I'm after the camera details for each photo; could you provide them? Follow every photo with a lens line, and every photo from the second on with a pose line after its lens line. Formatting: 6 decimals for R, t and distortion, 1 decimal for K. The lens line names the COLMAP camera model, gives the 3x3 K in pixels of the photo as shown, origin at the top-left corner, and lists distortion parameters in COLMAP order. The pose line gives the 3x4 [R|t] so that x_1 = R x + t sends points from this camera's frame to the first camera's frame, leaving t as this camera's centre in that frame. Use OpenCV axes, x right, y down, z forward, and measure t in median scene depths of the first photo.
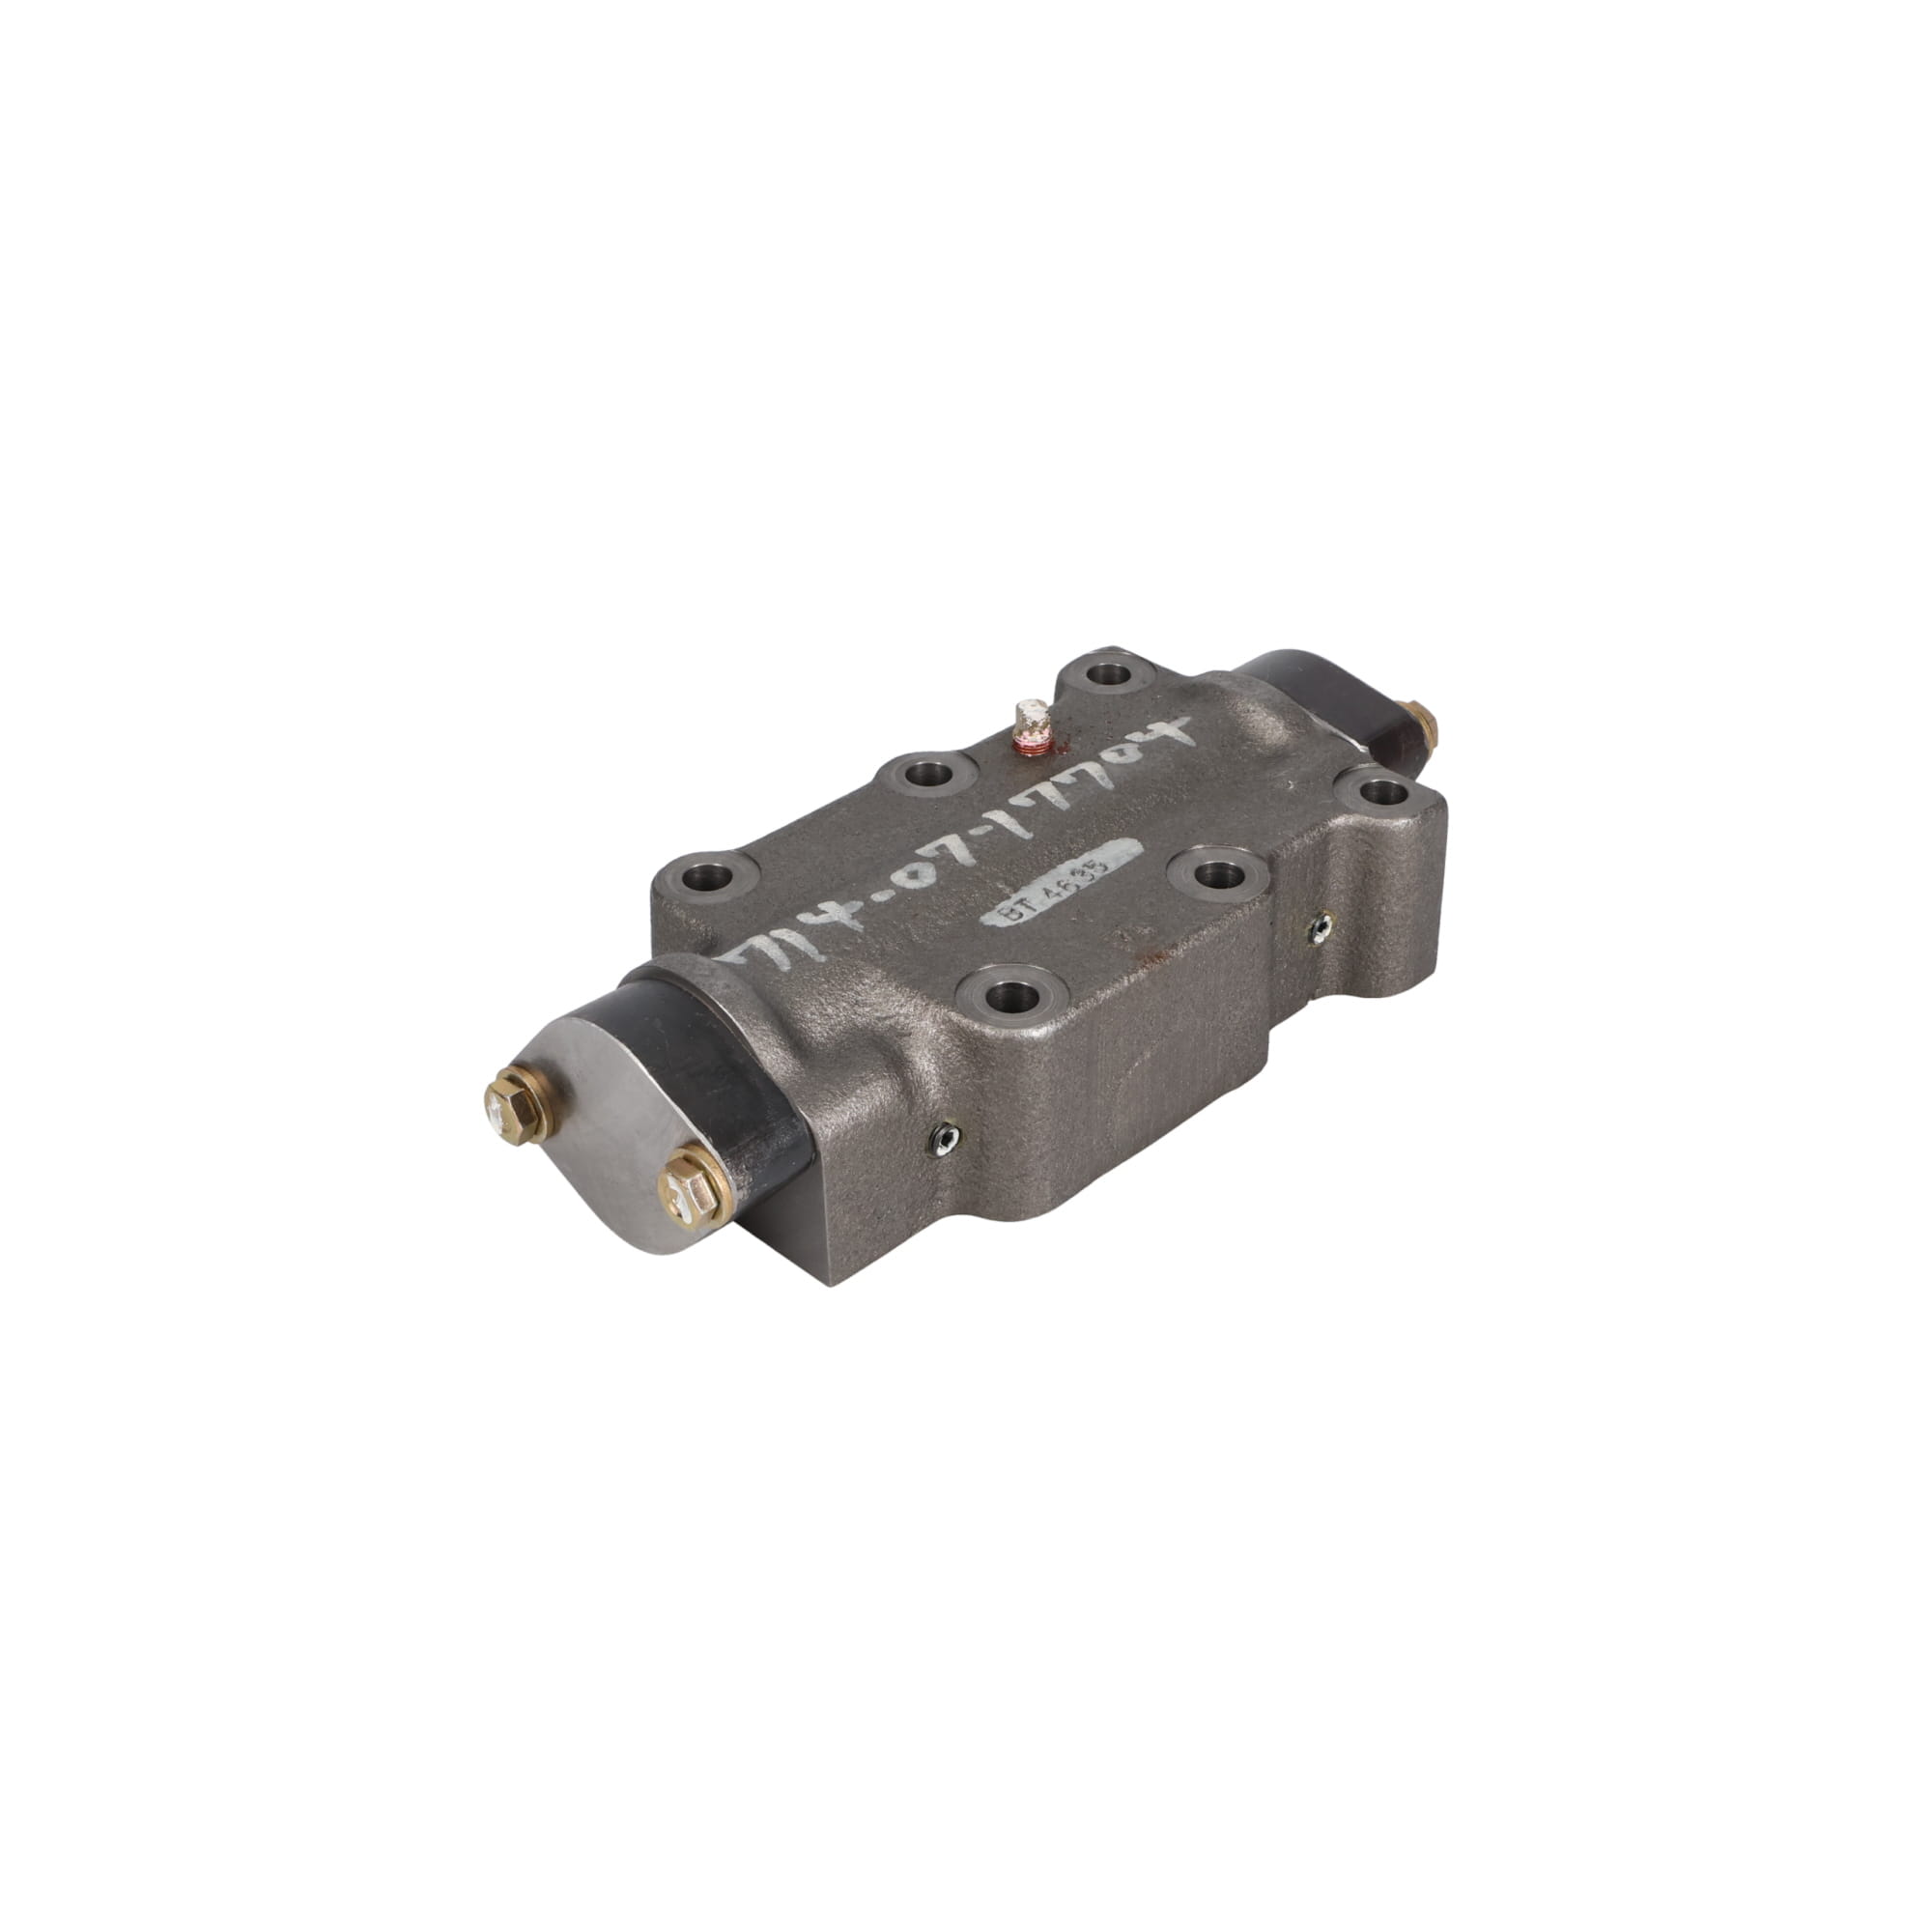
lens RADIAL K [[2549.5, 0, 966.0], [0, 2549.5, 966.0], [0, 0, 1]] dist [-0.229627, -0.002100]
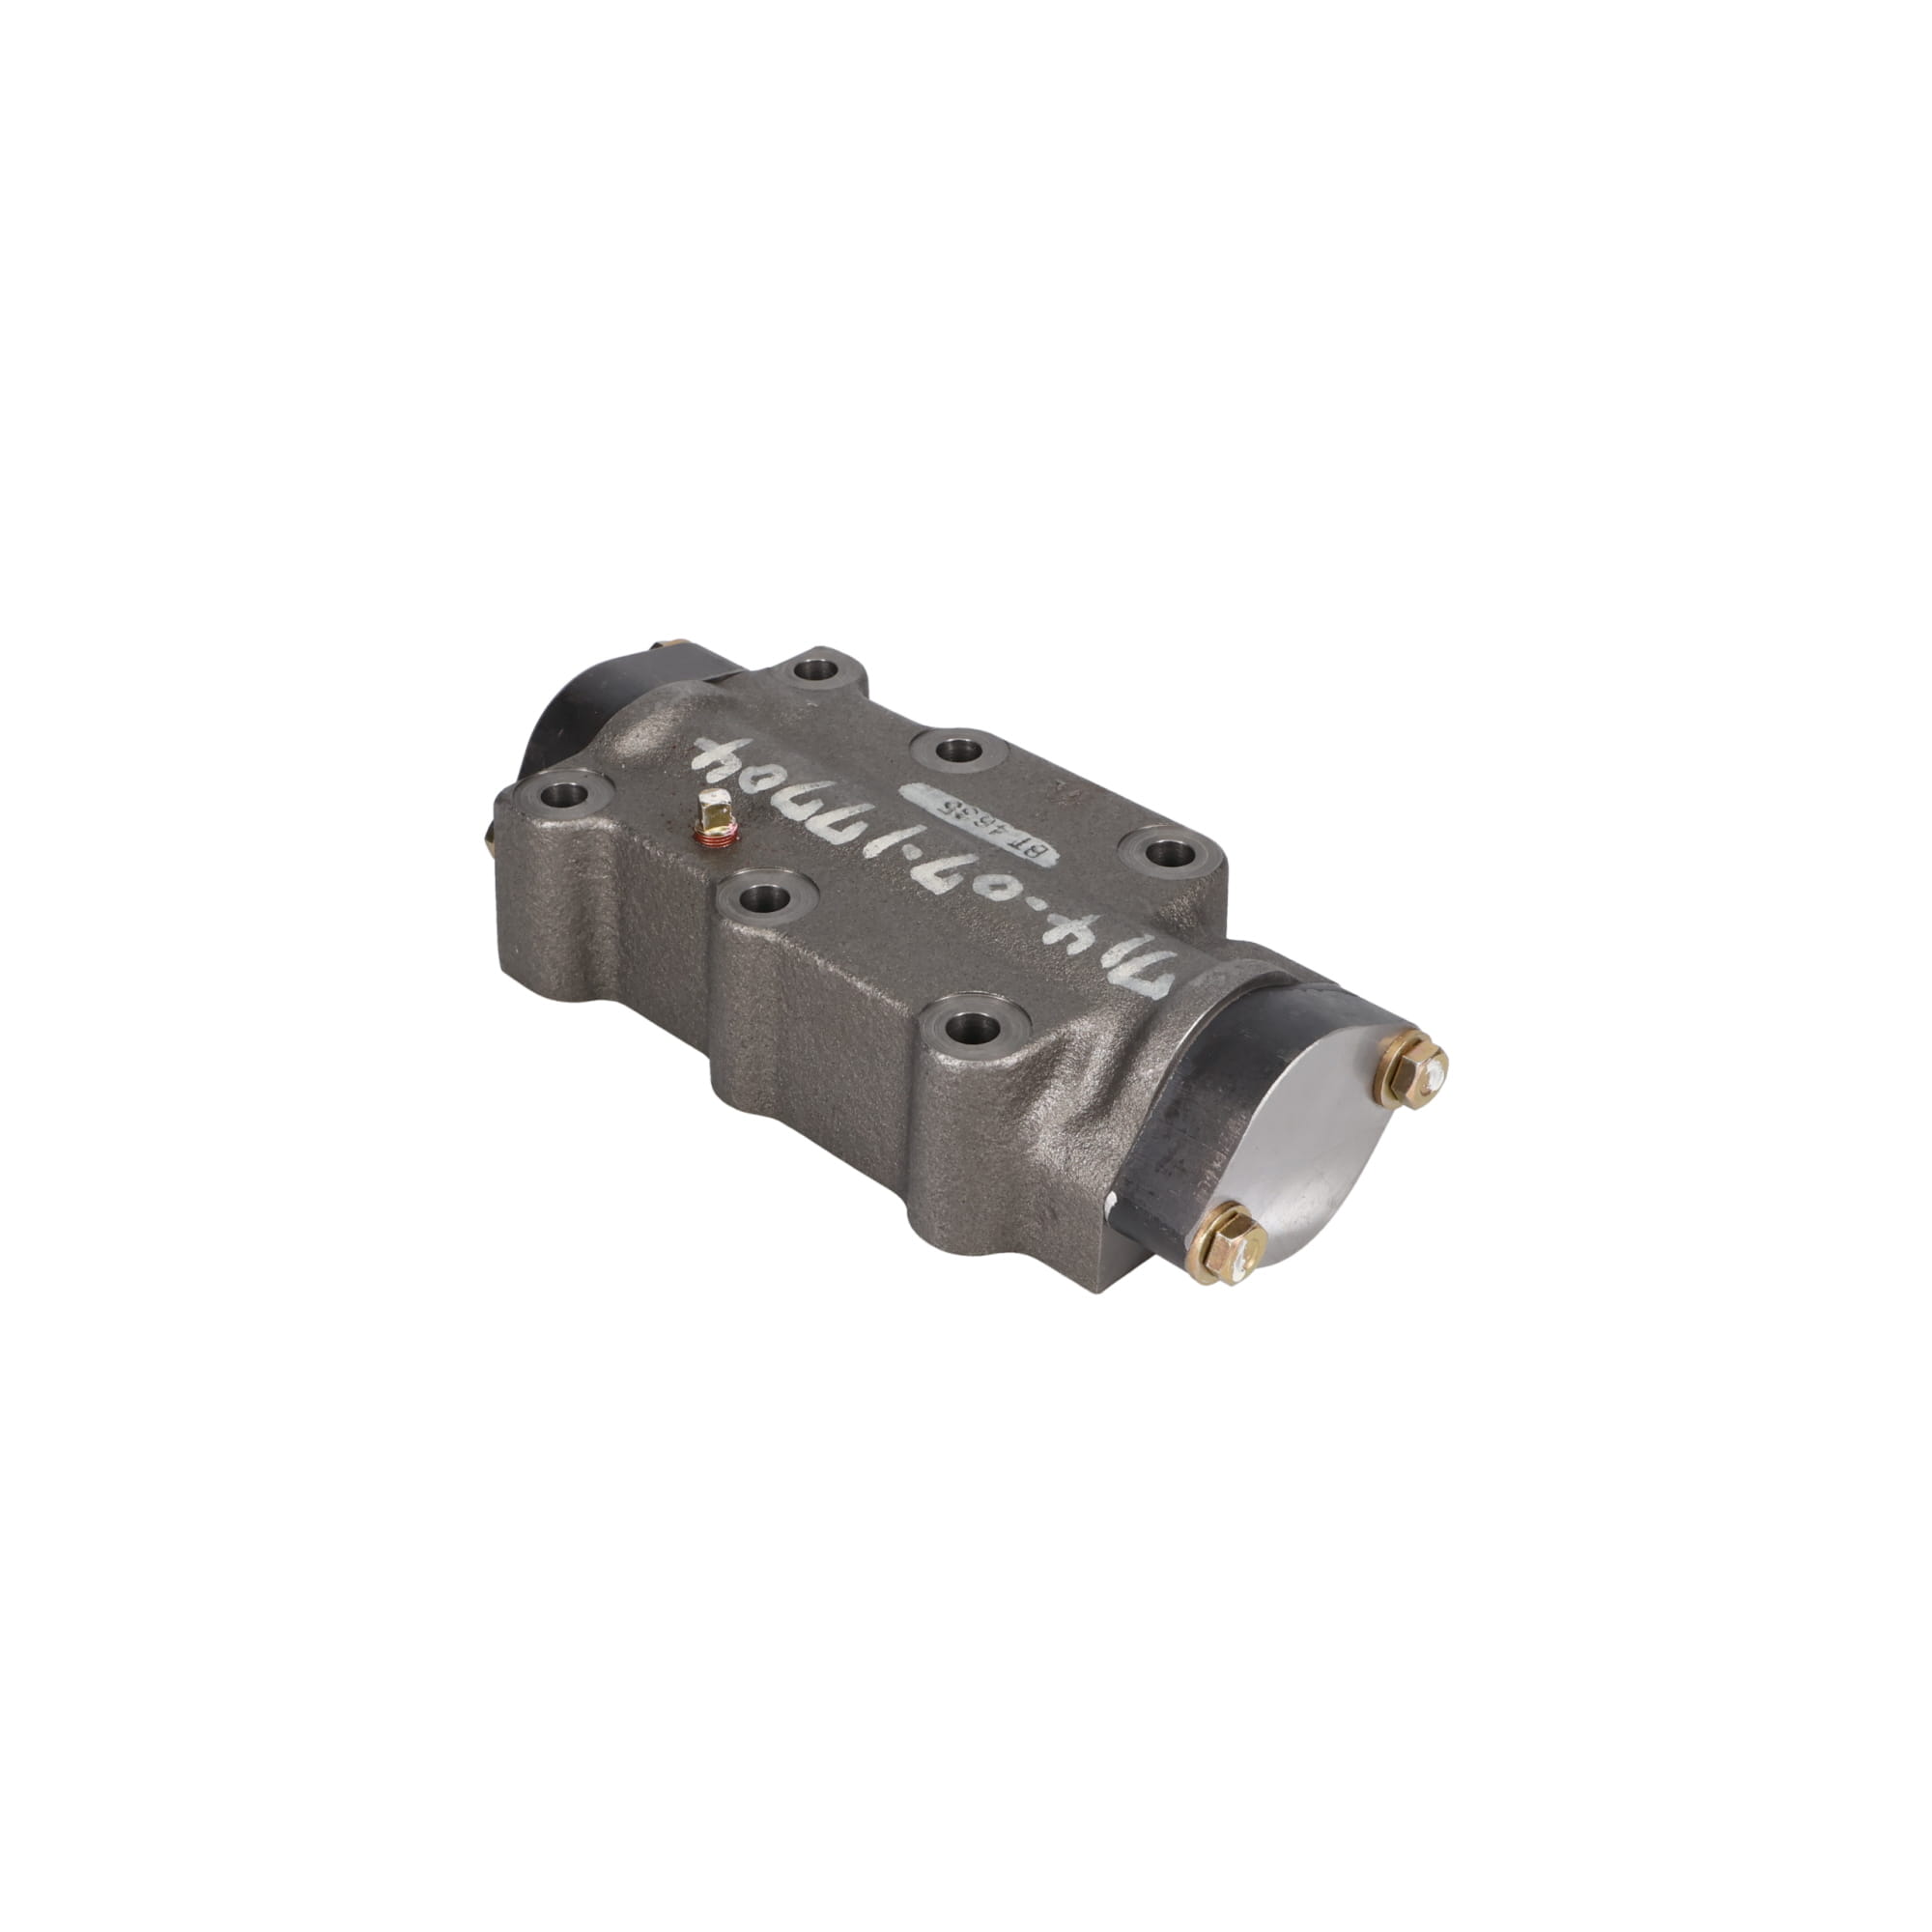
lens RADIAL K [[2549.5, 0, 966.0], [0, 2549.5, 966.0], [0, 0, 1]] dist [-0.229627, -0.002100]
pose [[-0.043434, -0.556364, 0.829803, -0.835445], [0.563087, 0.672461, 0.480344, -0.484305], [-0.825256, 0.488114, 0.284074, 0.728052]]
